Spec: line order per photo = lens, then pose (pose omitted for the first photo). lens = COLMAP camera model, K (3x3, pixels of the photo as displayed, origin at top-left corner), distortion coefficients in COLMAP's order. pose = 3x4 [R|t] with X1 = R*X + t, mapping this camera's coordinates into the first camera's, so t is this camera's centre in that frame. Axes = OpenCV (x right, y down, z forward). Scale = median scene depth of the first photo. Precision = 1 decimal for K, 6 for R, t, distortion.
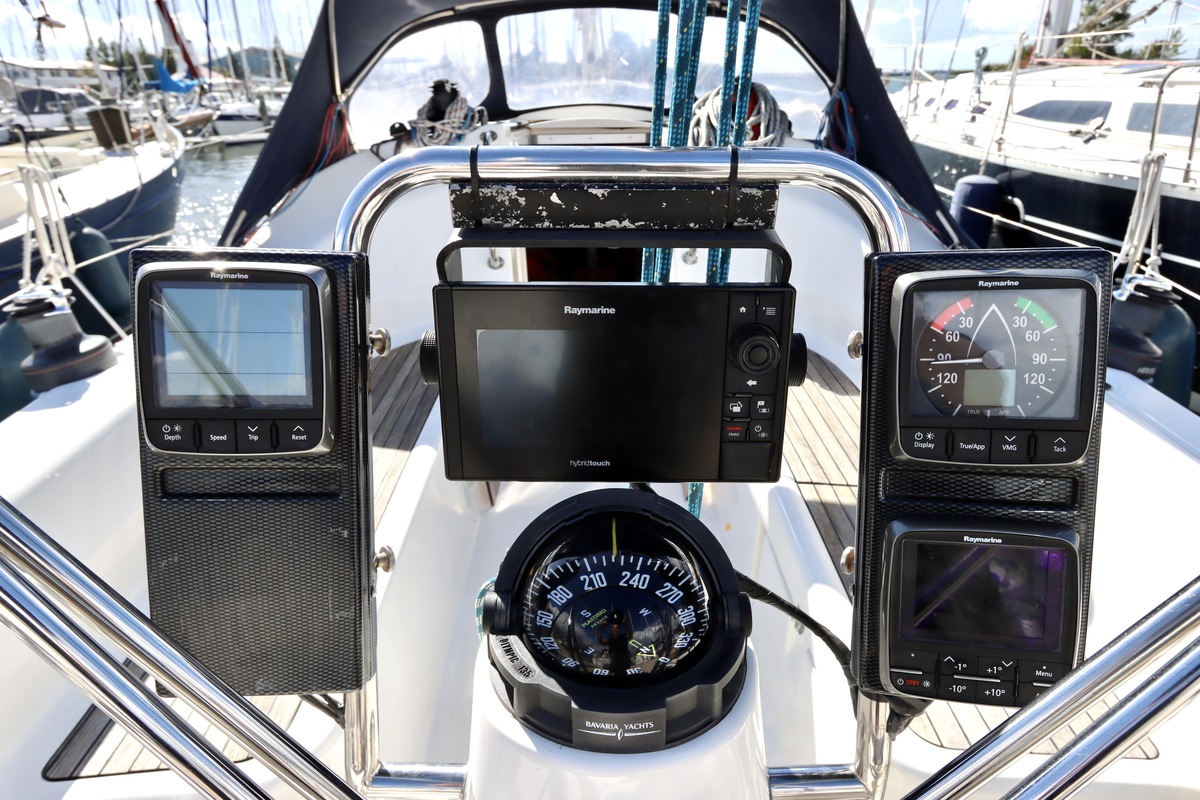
lens RADIAL K [[725.2, 0, 599.7], [0, 725.2, 399.8], [0, 0, 1]] dist [-0.026358, 0.000898]
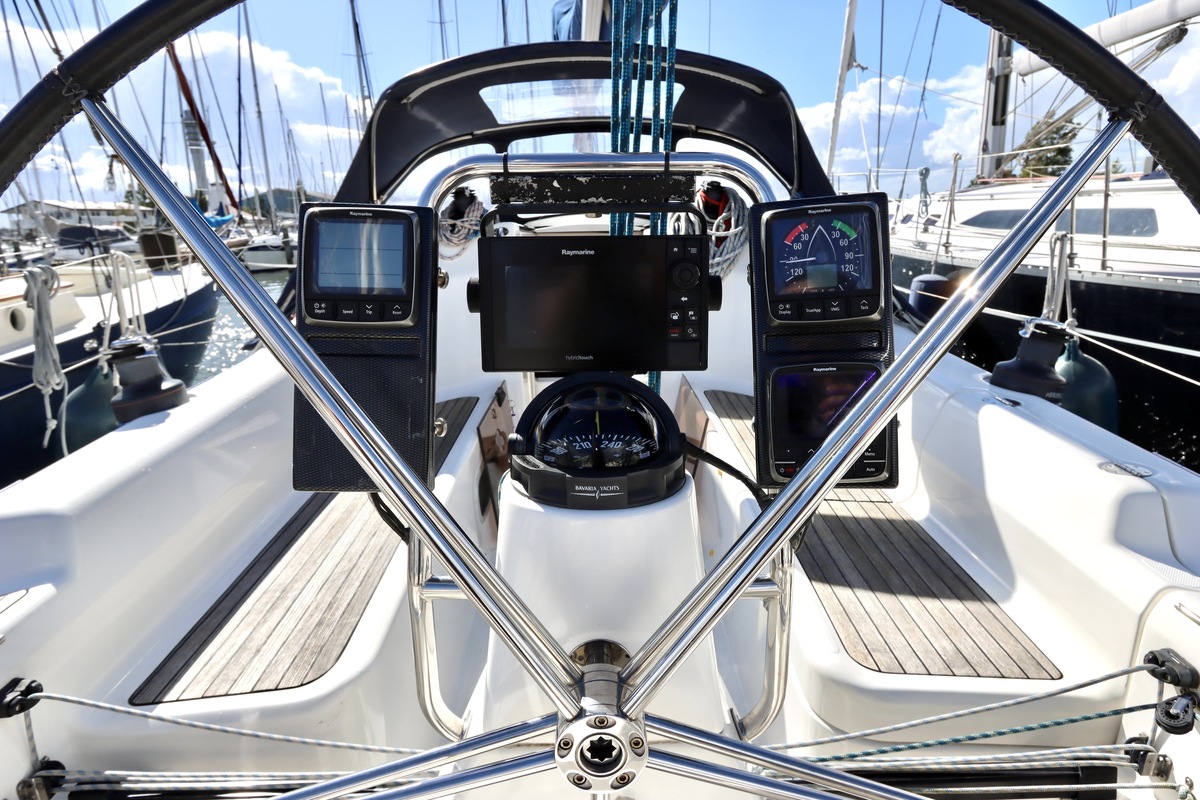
lens RADIAL K [[692.6, 0, 600.8], [0, 692.6, 400.3], [0, 0, 1]] dist [-0.036734, 0.013056]
pose [[0.999938, -0.010928, 0.002280, 0.026794], [0.011146, 0.988789, -0.148903, 0.392927], [-0.000627, 0.148919, 0.988849, -0.404706]]
